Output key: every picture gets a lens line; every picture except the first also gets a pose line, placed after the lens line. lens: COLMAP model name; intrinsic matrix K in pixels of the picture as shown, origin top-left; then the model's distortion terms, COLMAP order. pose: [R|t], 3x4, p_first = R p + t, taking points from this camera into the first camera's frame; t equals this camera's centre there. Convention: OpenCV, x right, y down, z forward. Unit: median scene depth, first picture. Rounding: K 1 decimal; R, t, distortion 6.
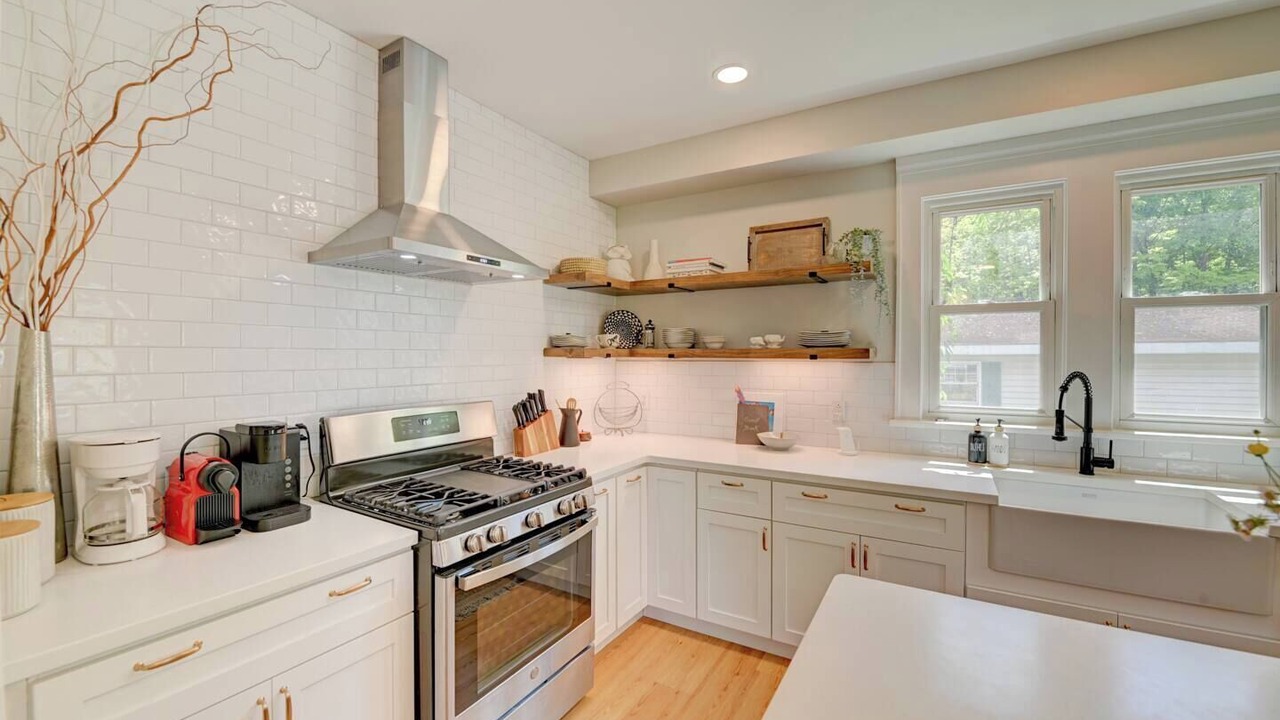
lens RADIAL K [[514.1, 0, 645.6], [0, 514.1, 357.4], [0, 0, 1]] dist [-0.013291, -0.001736]
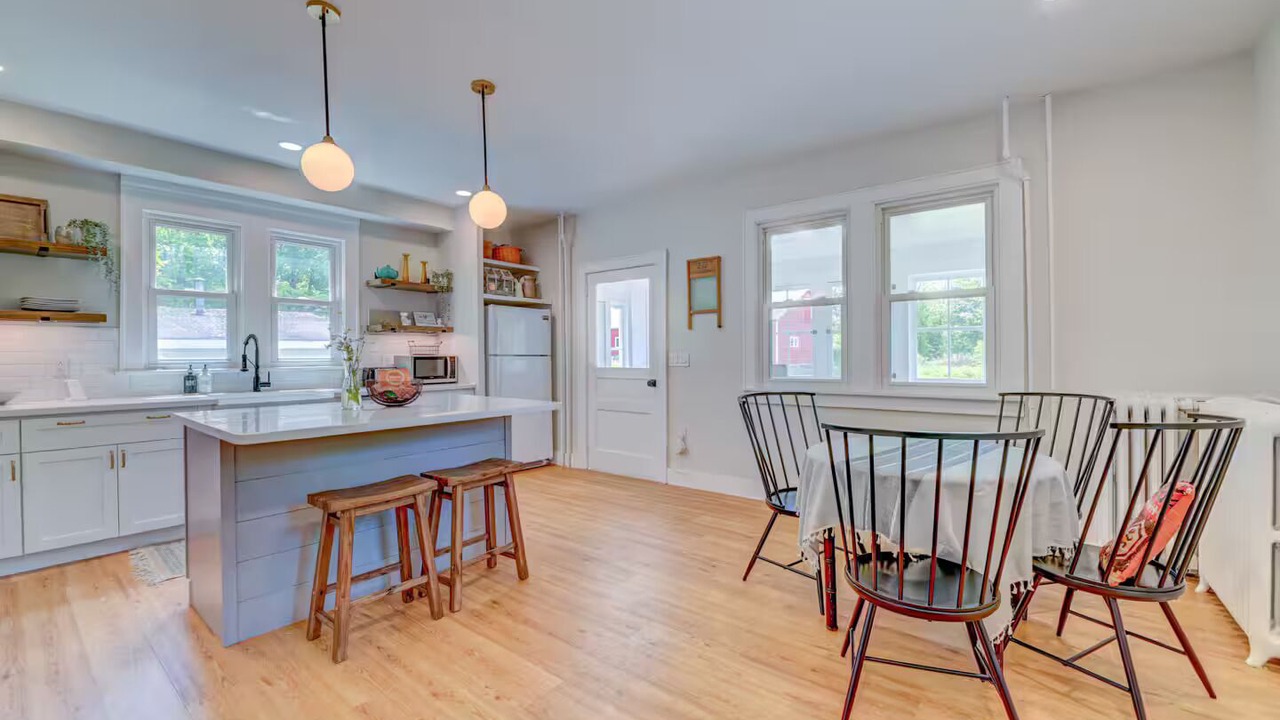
lens RADIAL K [[514.1, 0, 646.0], [0, 514.1, 358.4], [0, 0, 1]] dist [-0.013291, -0.001736]
pose [[0.131396, -0.005051, 0.991317, -0.706742], [0.015924, 0.999869, 0.002984, 0.119982], [-0.991202, 0.015394, 0.131459, -0.580842]]
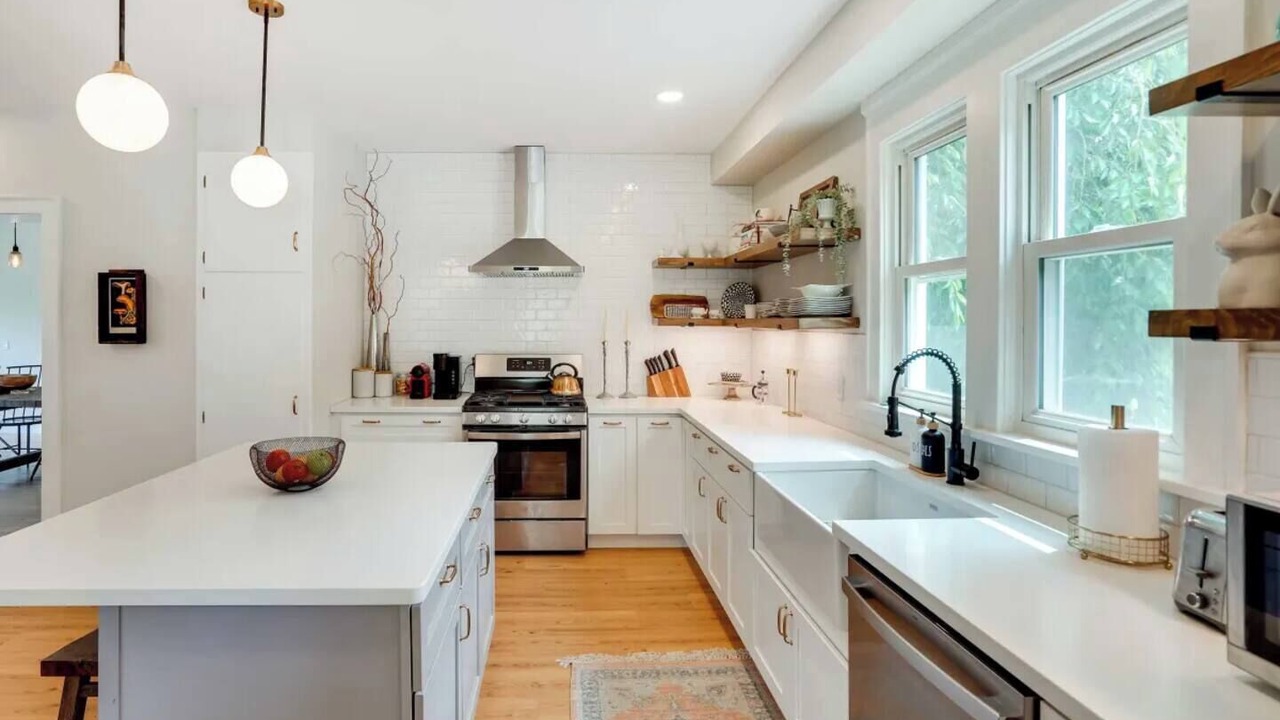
lens RADIAL K [[646.4, 0, 577.6], [0, 646.4, 315.8], [0, 0, 1]] dist [-0.003926, -0.002130]
pose [[0.519407, -0.004571, -0.854515, 1.320247], [-0.008769, 0.999905, -0.010679, -0.007368], [0.854482, 0.013040, 0.519317, 0.010099]]
